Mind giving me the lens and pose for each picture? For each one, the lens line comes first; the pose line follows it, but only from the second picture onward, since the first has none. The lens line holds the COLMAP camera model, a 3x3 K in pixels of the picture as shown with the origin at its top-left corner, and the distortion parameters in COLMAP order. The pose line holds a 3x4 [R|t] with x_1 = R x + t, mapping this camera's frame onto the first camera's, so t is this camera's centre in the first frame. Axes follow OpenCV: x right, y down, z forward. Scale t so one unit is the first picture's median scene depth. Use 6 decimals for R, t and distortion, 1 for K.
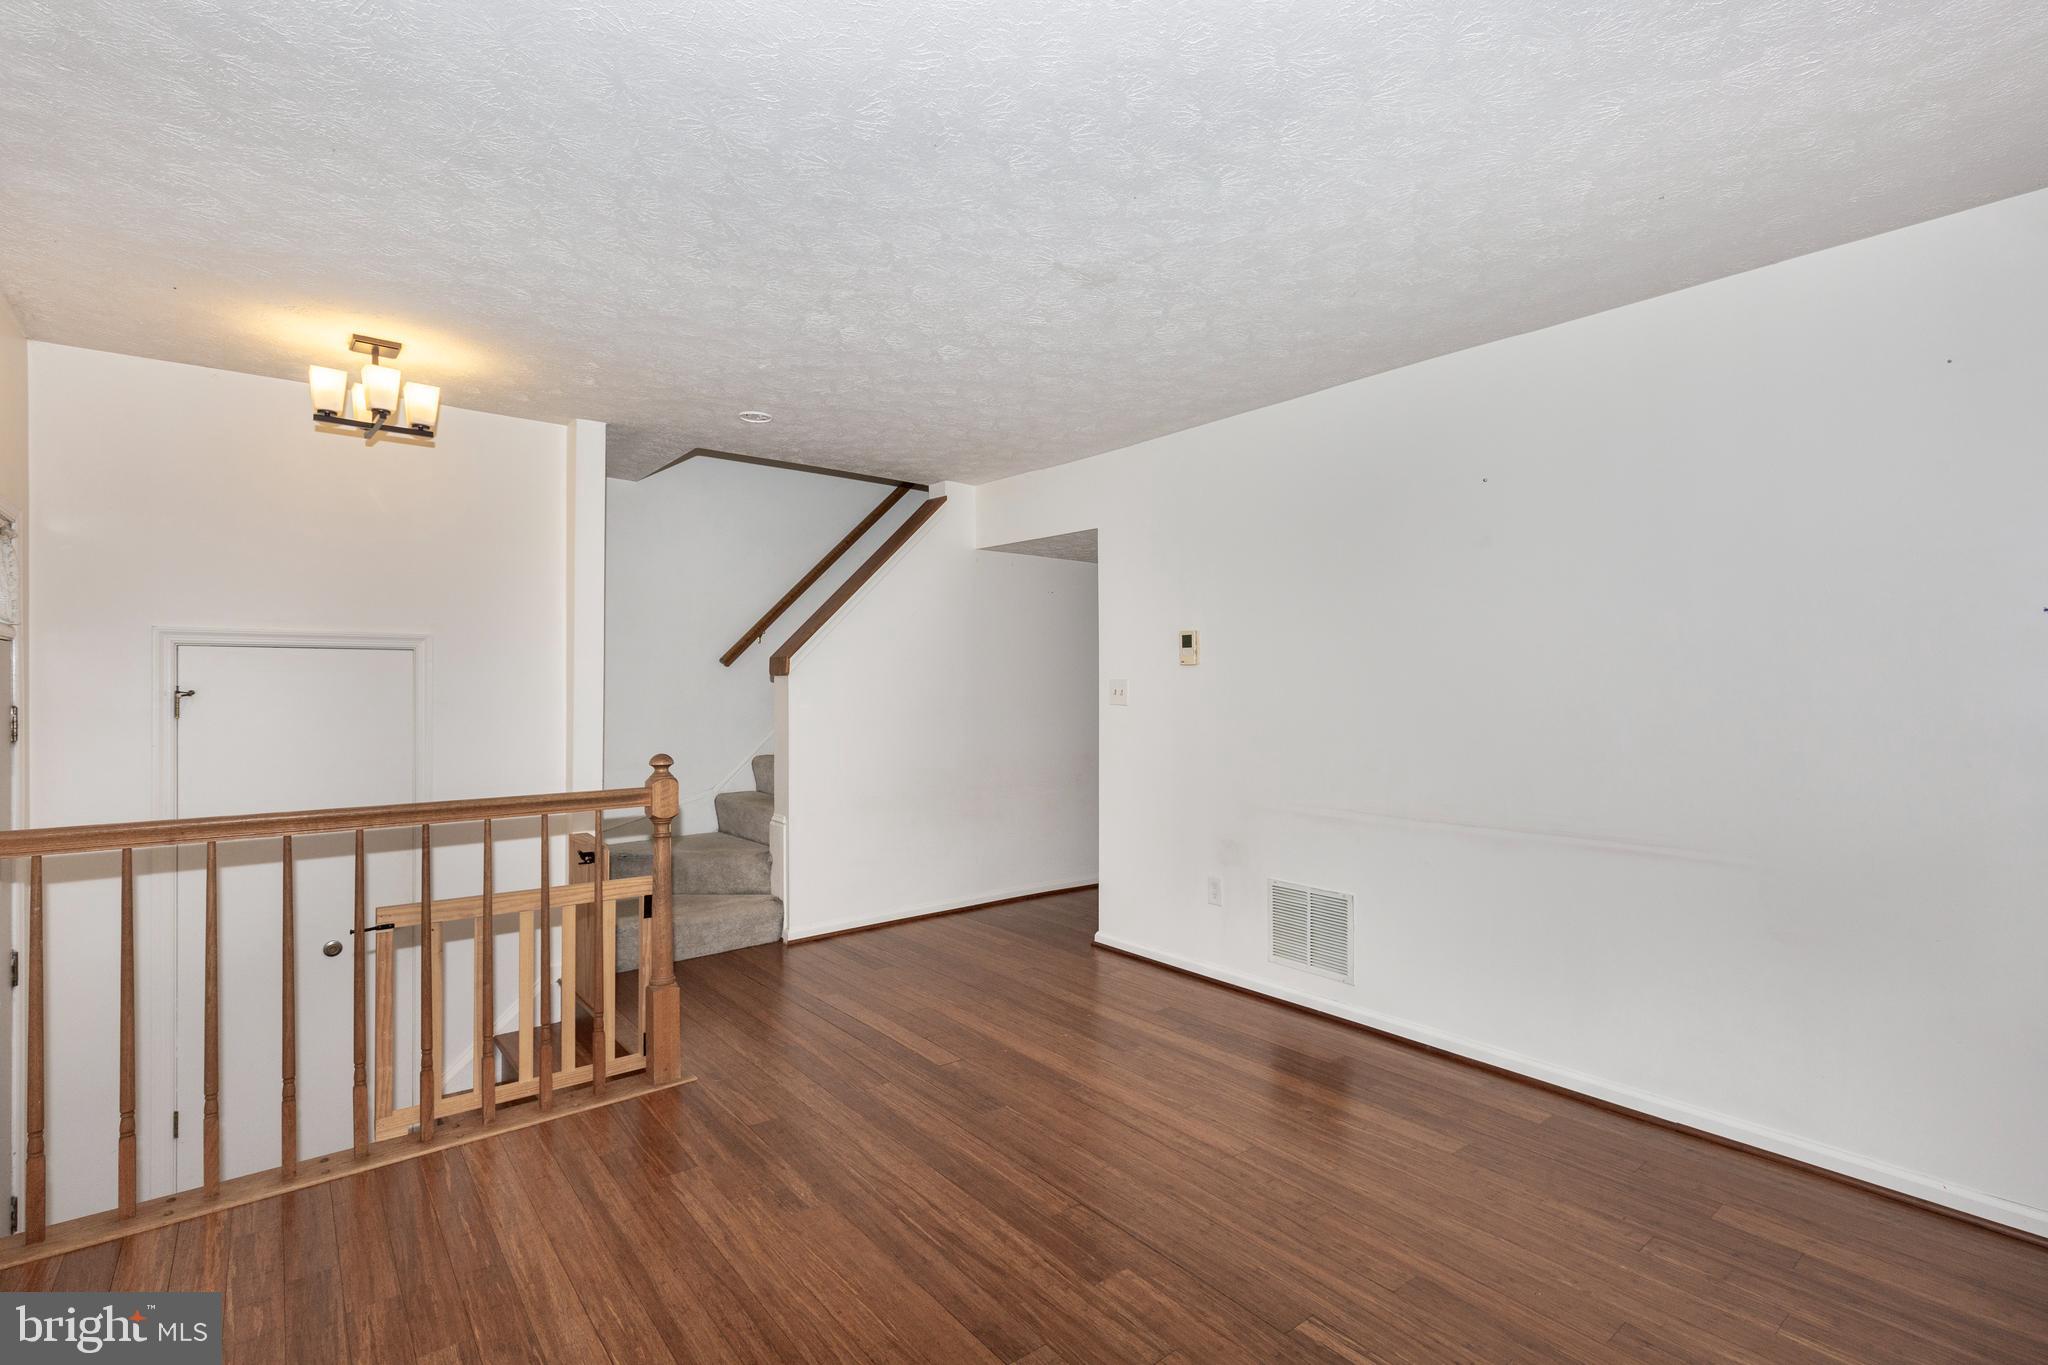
lens RADIAL K [[914.8, 0, 1015.7], [0, 914.8, 691.1], [0, 0, 1]] dist [0.002527, -0.000326]
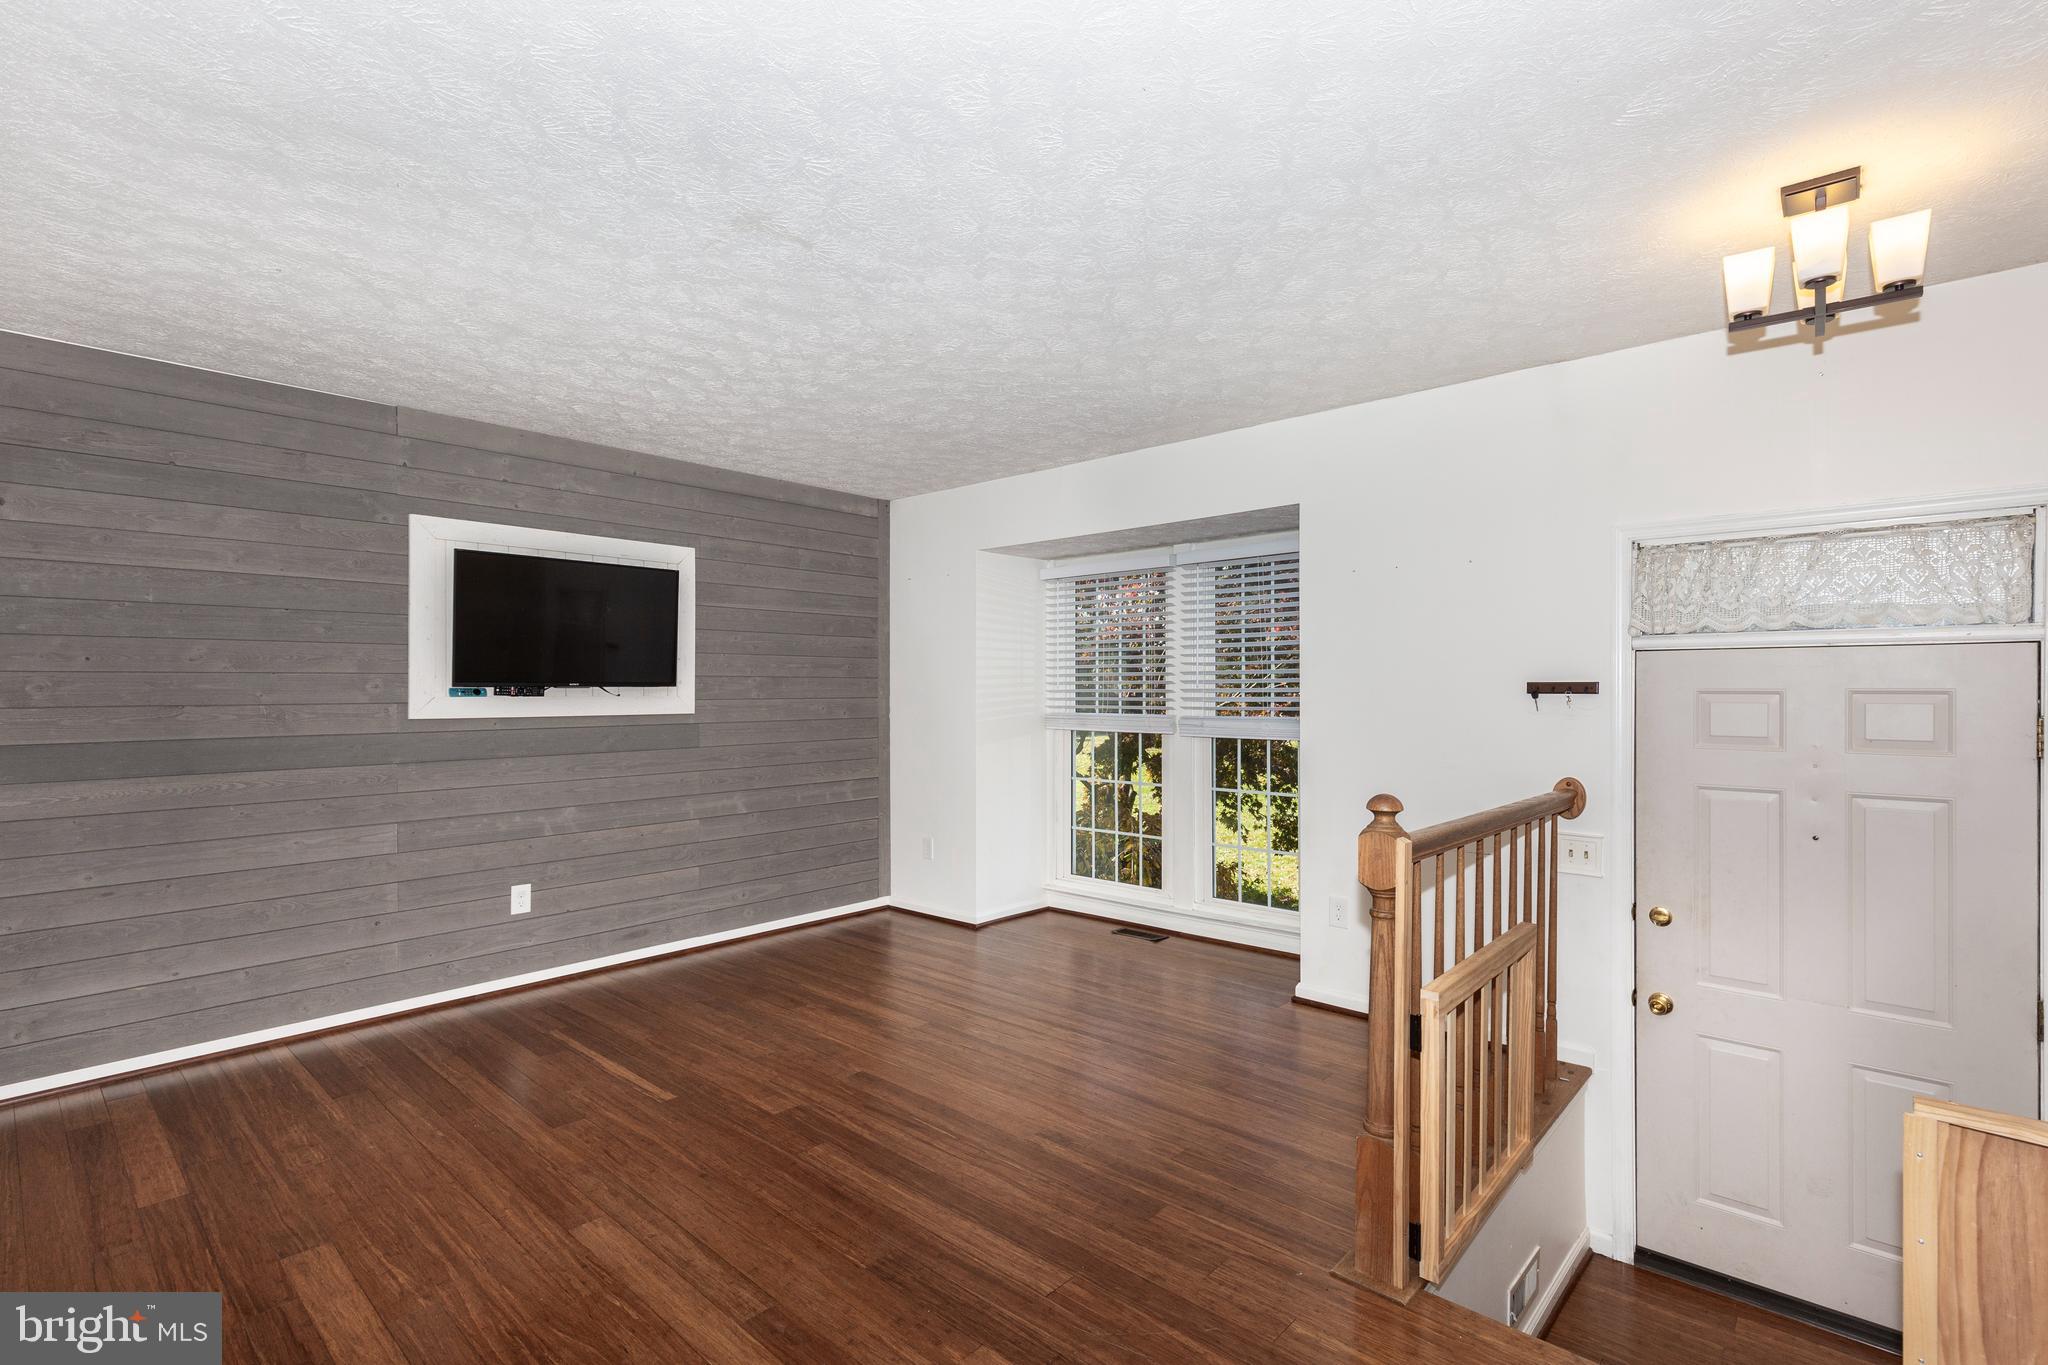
lens RADIAL K [[914.8, 0, 1015.7], [0, 914.8, 691.1], [0, 0, 1]] dist [0.002527, -0.000326]
pose [[-0.987012, -0.004686, -0.160576, -0.011512], [-0.004536, 0.999989, -0.001302, -0.005080], [0.160580, -0.000557, -0.987023, 2.168490]]
